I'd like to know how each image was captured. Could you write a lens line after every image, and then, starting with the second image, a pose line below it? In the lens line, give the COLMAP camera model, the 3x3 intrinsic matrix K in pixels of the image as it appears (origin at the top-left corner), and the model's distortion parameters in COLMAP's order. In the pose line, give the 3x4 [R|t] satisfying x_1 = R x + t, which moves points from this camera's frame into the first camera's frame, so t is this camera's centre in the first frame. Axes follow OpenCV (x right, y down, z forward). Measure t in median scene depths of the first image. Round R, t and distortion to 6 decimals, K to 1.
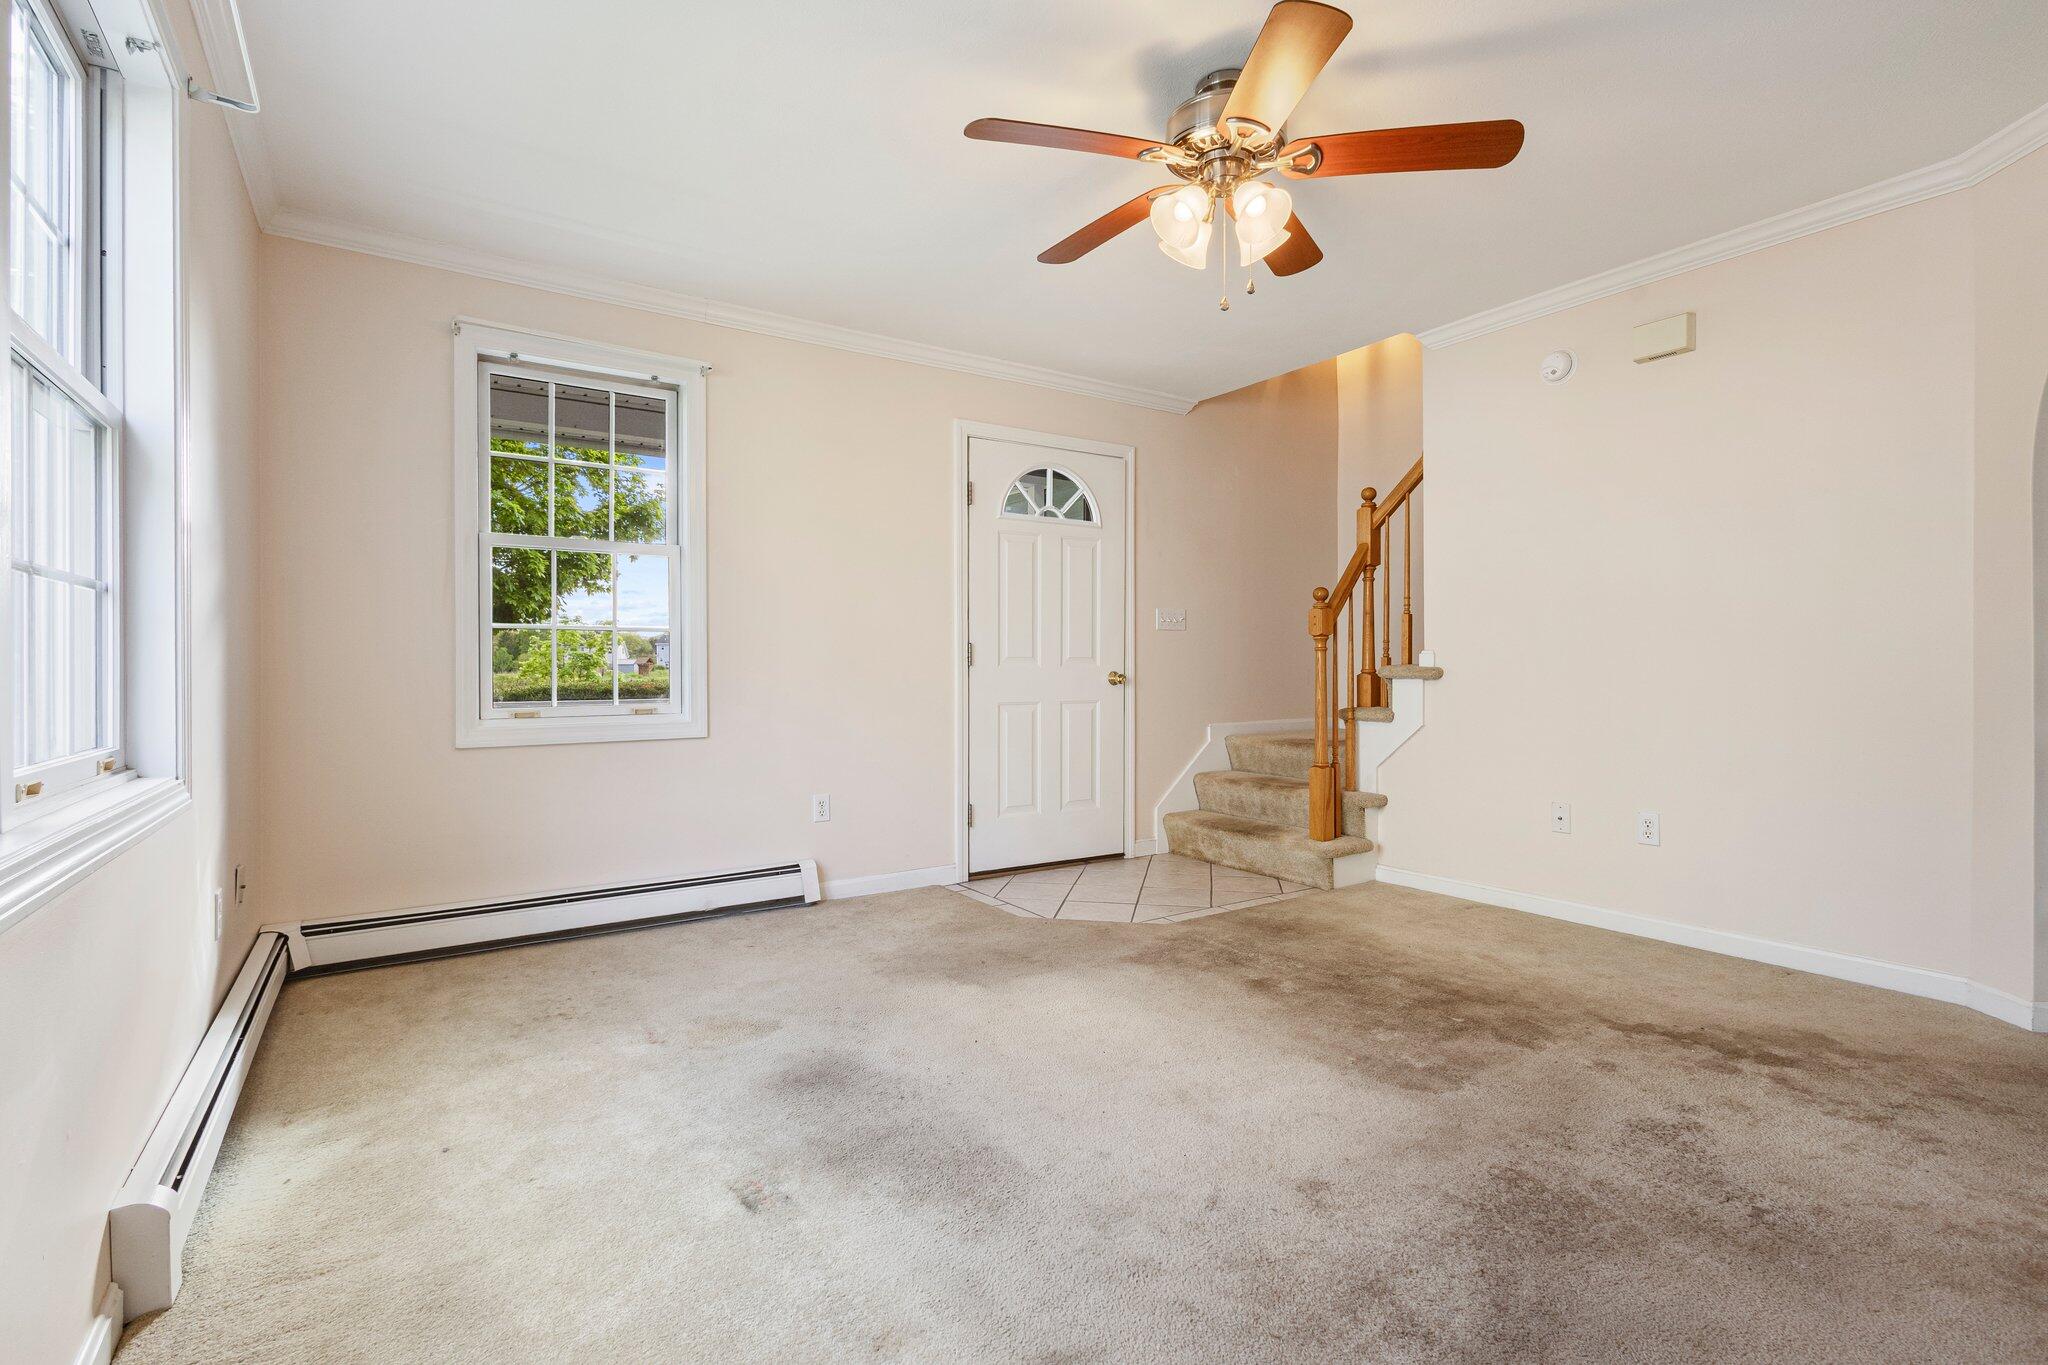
lens RADIAL K [[949.2, 0, 1025.4], [0, 949.2, 672.0], [0, 0, 1]] dist [0.006237, -0.001631]
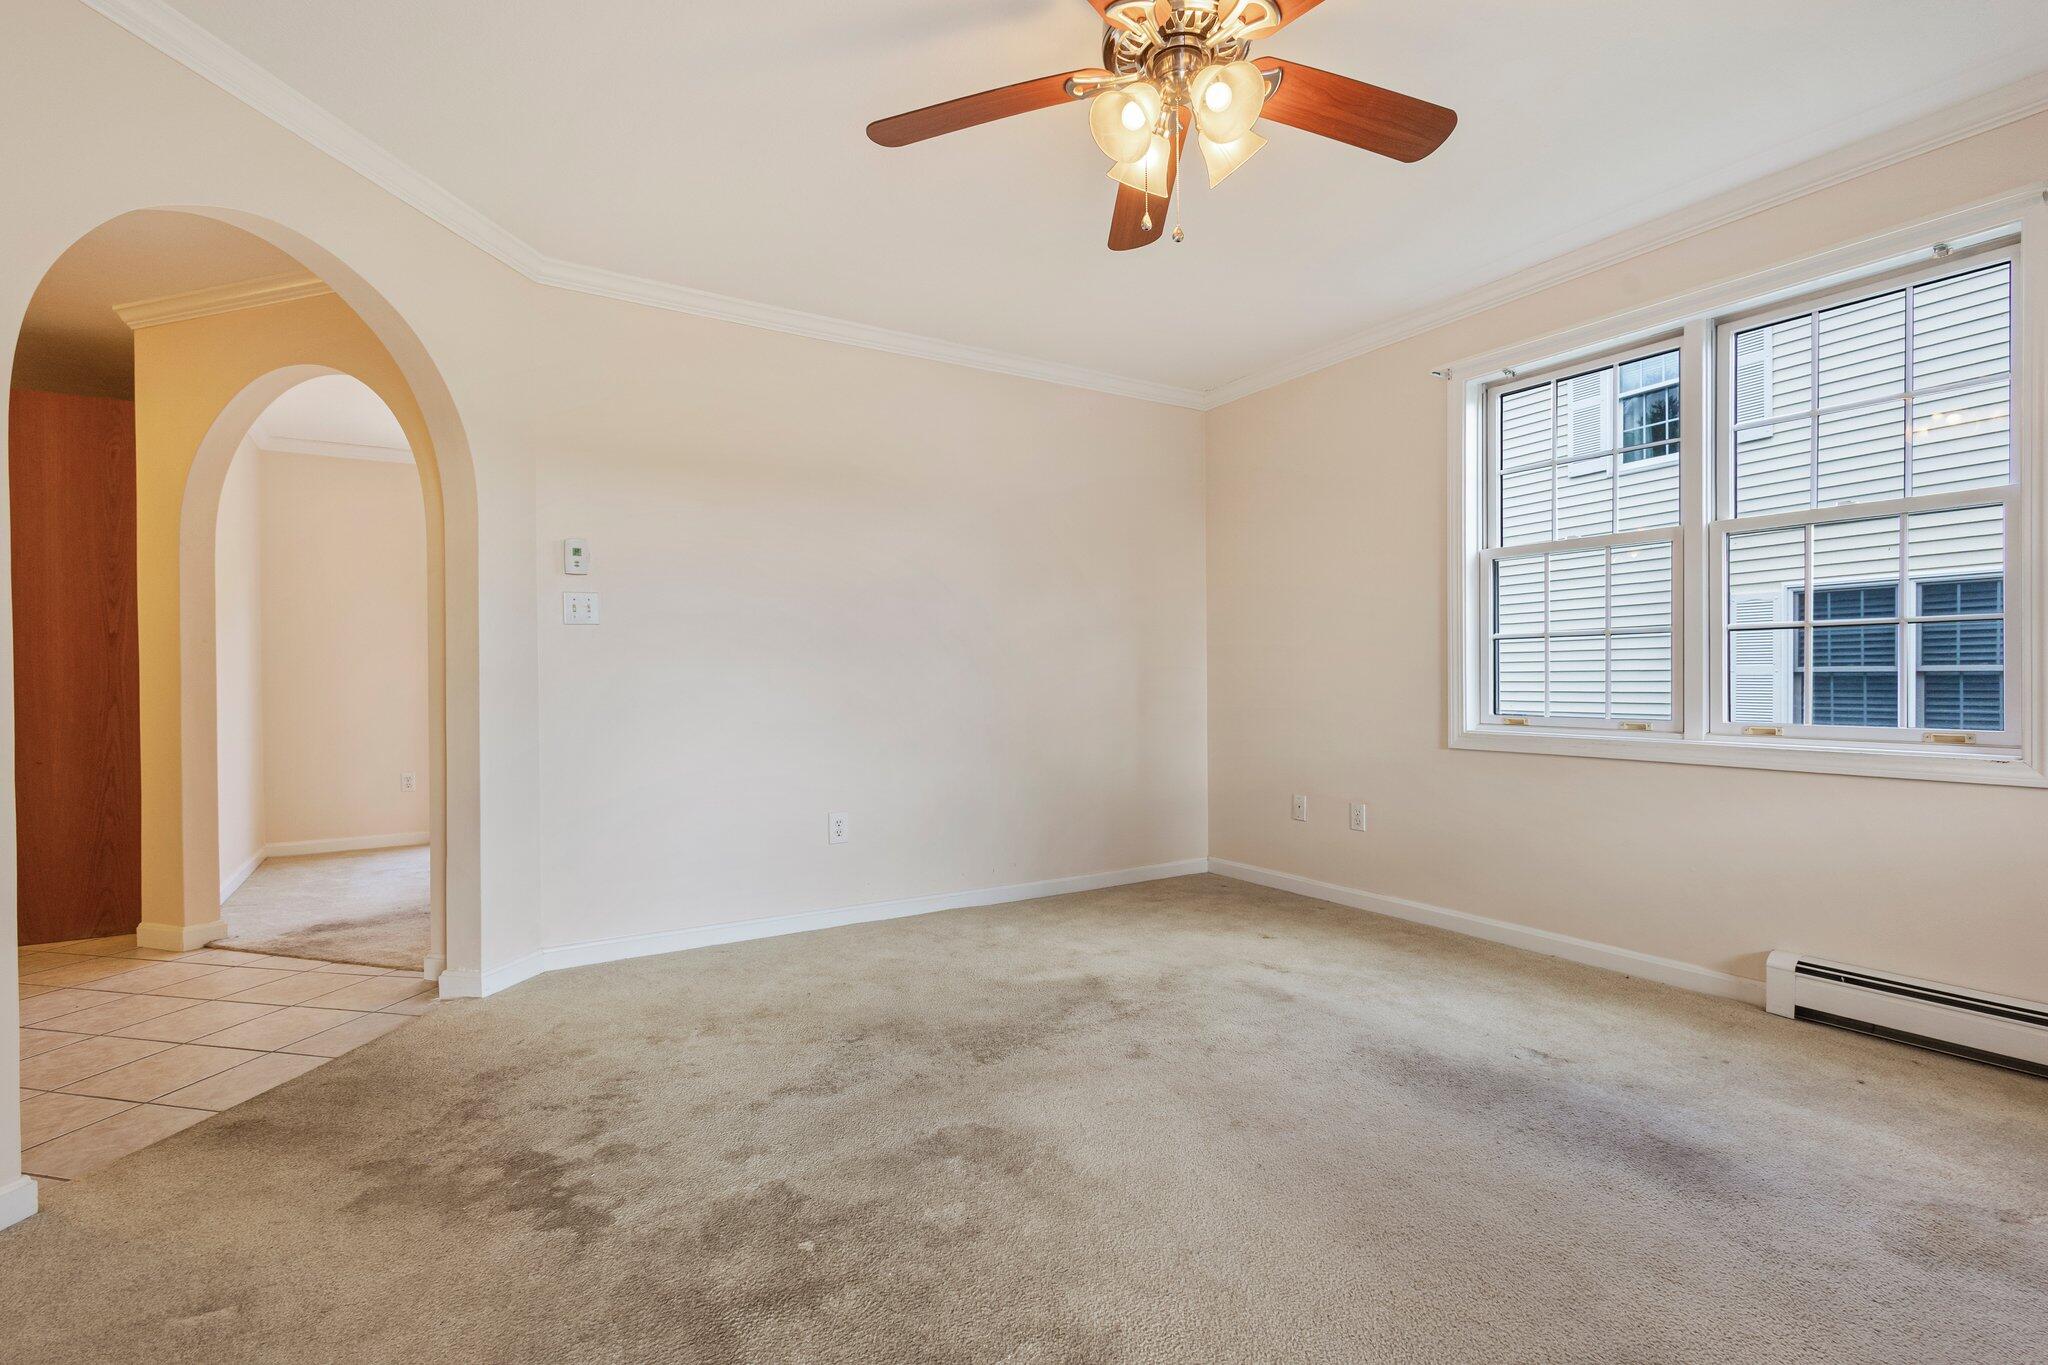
lens RADIAL K [[945.8, 0, 1013.1], [0, 945.8, 697.1], [0, 0, 1]] dist [0.010044, 0.000031]
pose [[-0.999206, 0.011762, 0.038064, 0.278047], [0.012670, 0.999639, 0.023707, -0.013421], [-0.037771, 0.024171, -0.998994, 1.558857]]
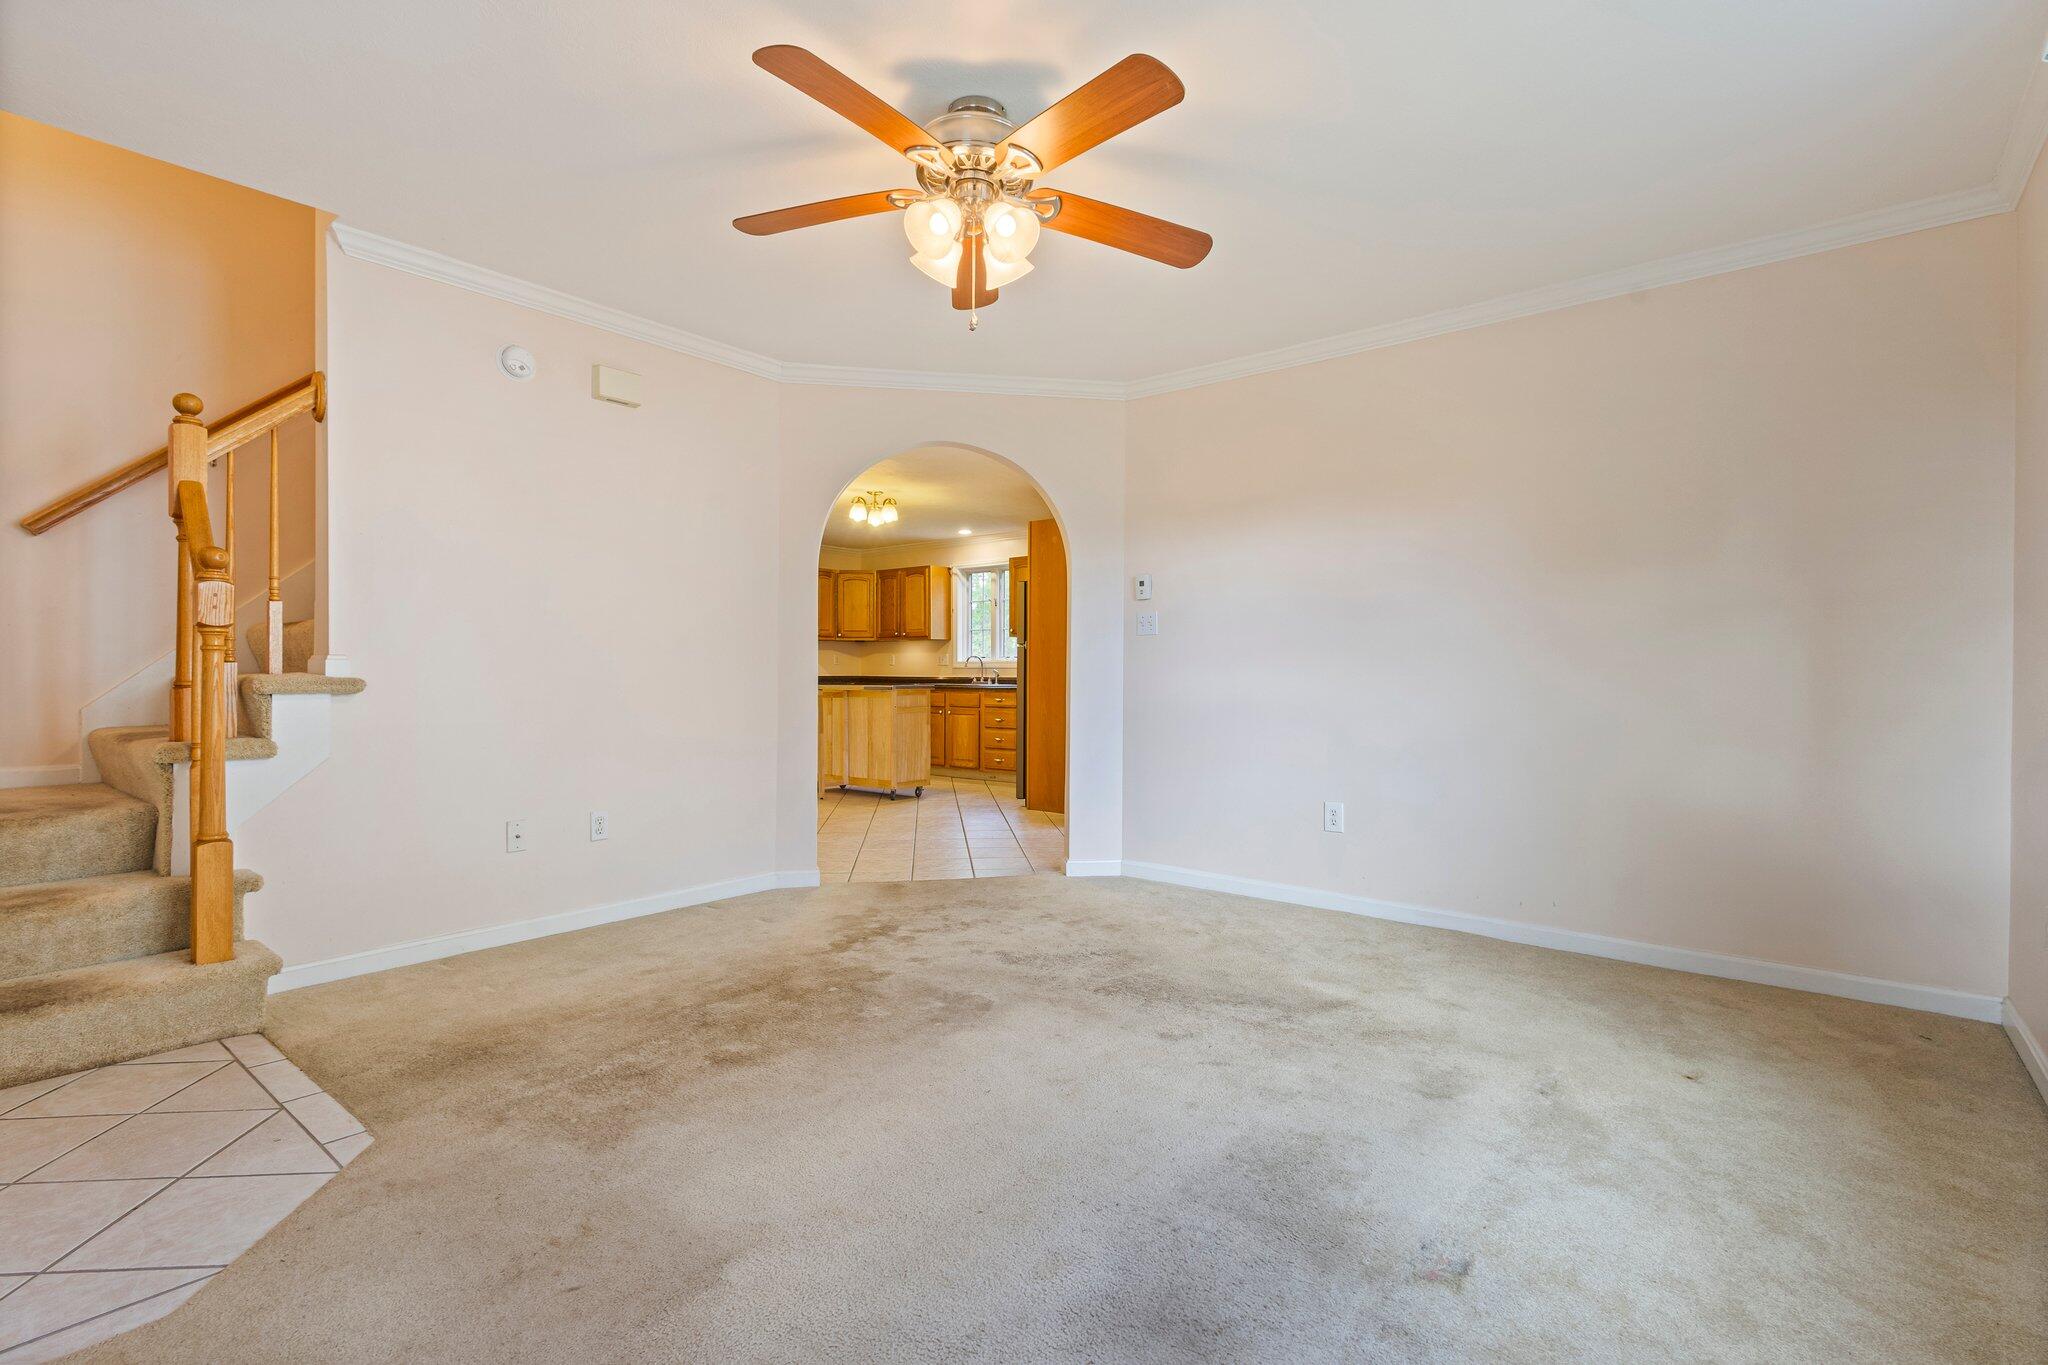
lens RADIAL K [[936.4, 0, 1023.4], [0, 936.4, 672.7], [0, 0, 1]] dist [0.003142, -0.000952]
pose [[-0.290952, 0.005007, 0.956725, -0.664028], [0.000656, 0.999987, -0.005033, -0.008079], [-0.956737, -0.000837, -0.290951, 1.067067]]
